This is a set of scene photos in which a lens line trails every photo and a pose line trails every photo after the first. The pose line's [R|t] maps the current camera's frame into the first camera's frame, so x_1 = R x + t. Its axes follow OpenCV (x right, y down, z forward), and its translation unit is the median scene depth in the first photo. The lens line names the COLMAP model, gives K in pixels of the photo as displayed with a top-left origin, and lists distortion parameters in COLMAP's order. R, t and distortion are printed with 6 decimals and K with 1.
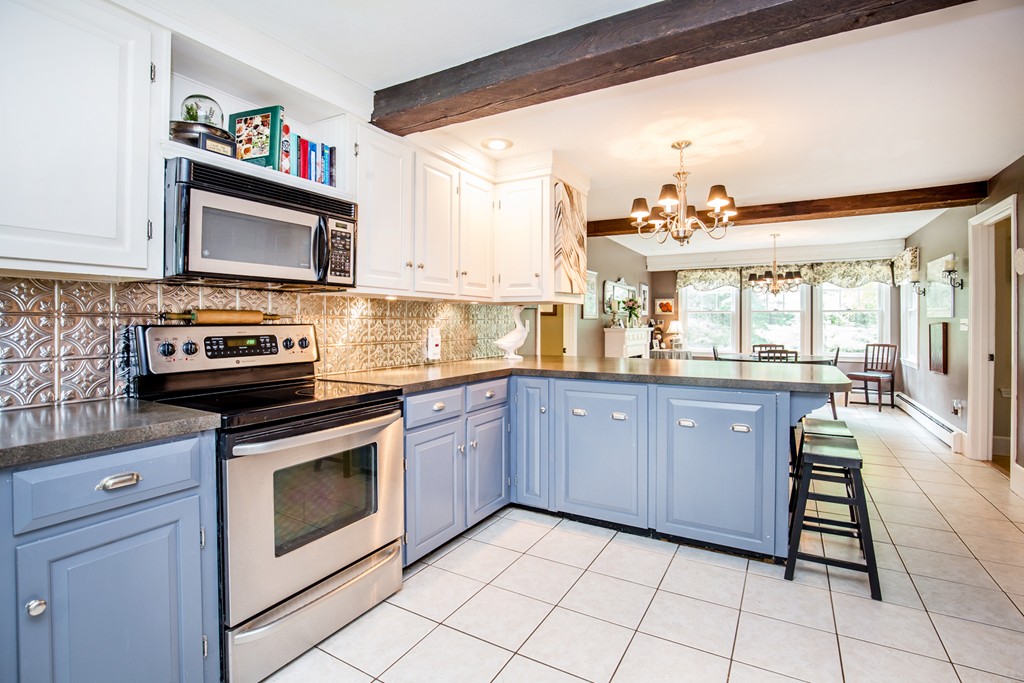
lens RADIAL K [[478.9, 0, 516.4], [0, 478.9, 325.1], [0, 0, 1]] dist [-0.015142, -0.000058]
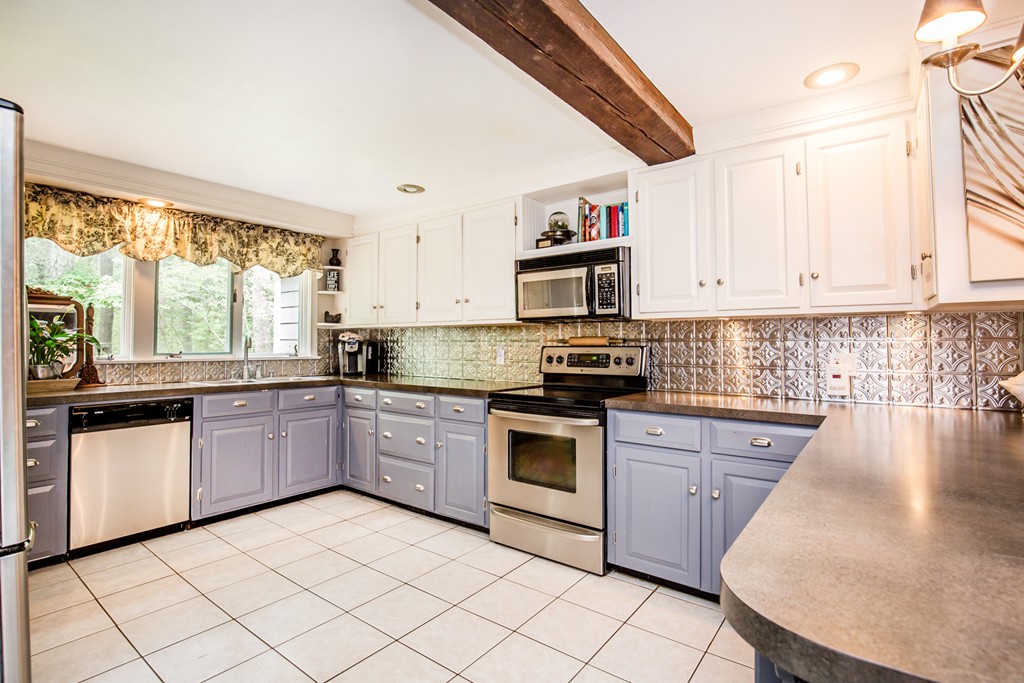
lens RADIAL K [[472.1, 0, 512.0], [0, 472.1, 341.5], [0, 0, 1]] dist [-0.040463, 0.008875]
pose [[-0.119649, -0.005073, -0.992803, 0.913677], [-0.005967, 0.999973, -0.004390, -0.008062], [0.992798, 0.005398, -0.119676, 0.912725]]
